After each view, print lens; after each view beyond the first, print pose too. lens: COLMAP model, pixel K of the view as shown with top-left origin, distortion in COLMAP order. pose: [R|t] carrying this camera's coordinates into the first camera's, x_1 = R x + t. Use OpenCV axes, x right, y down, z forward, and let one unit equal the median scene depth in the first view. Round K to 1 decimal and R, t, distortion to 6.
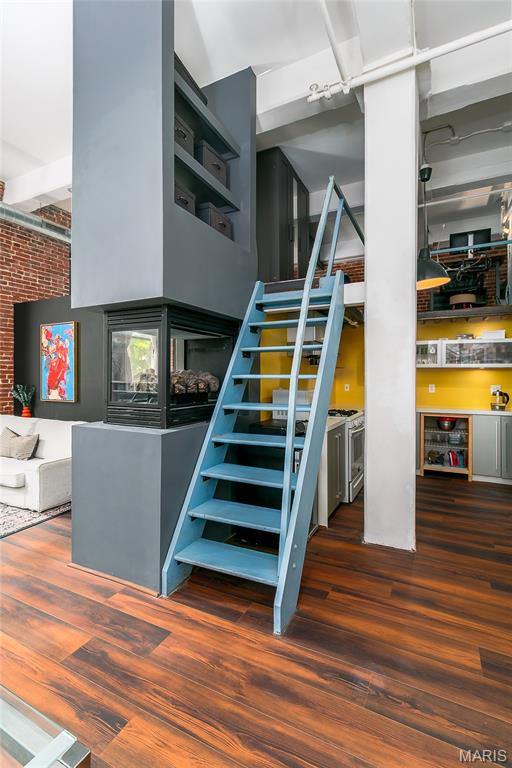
lens RADIAL K [[356.8, 0, 247.6], [0, 356.8, 370.2], [0, 0, 1]] dist [0.000990, 0.000080]
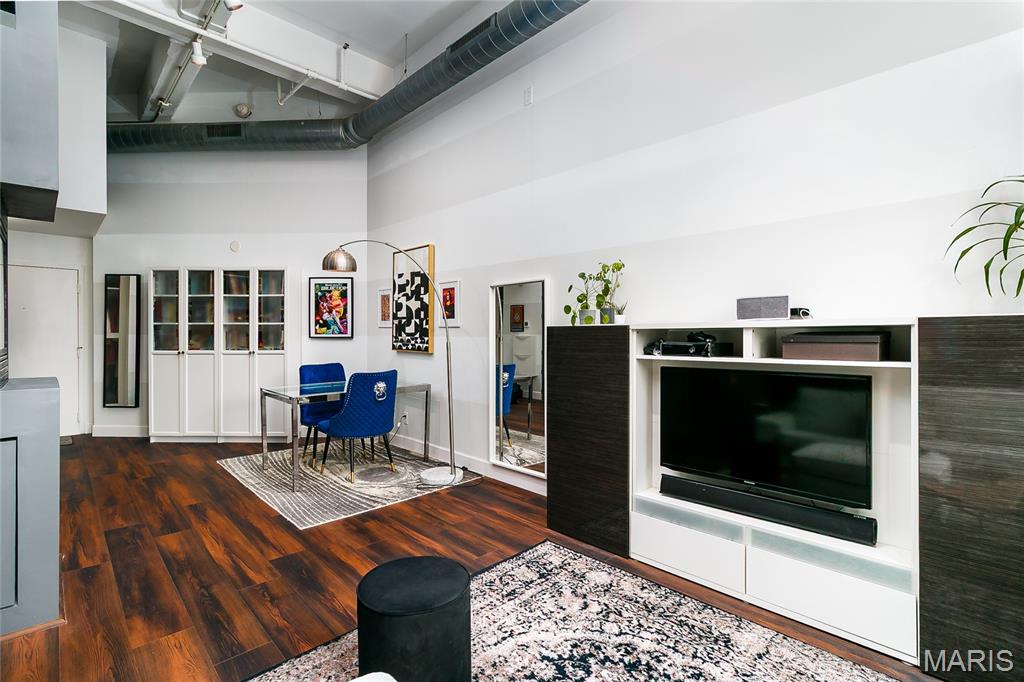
lens RADIAL K [[475.7, 0, 510.3], [0, 475.7, 330.2], [0, 0, 1]] dist [0.000990, 0.000080]
pose [[-0.944726, -0.001659, 0.327858, -0.760586], [-0.010668, 0.999613, -0.025681, 0.034125], [-0.327689, -0.027759, -0.944378, 0.784989]]
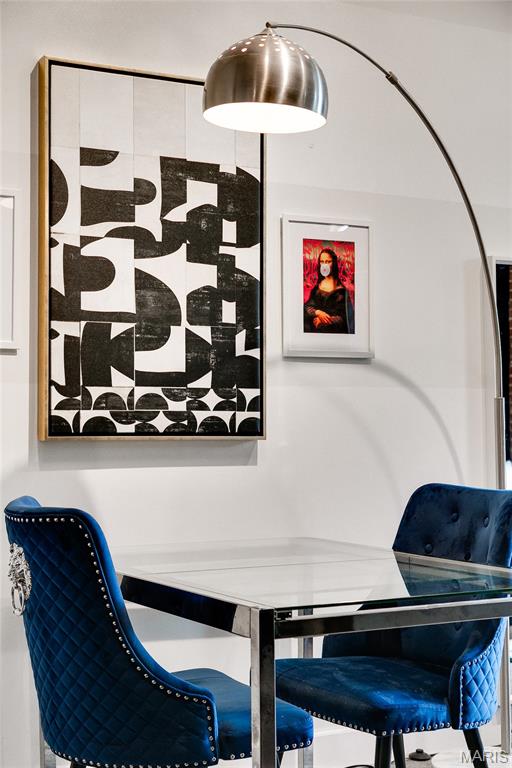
lens RADIAL K [[1315.5, 0, 216.2], [0, 1315.5, 404.1], [0, 0, 1]] dist [0.006850, 0.000000]
pose [[-0.576956, -0.018584, -0.816564, 0.356591], [0.028530, 0.998673, -0.042887, 0.068065], [0.816277, -0.048040, -0.575660, 0.386546]]
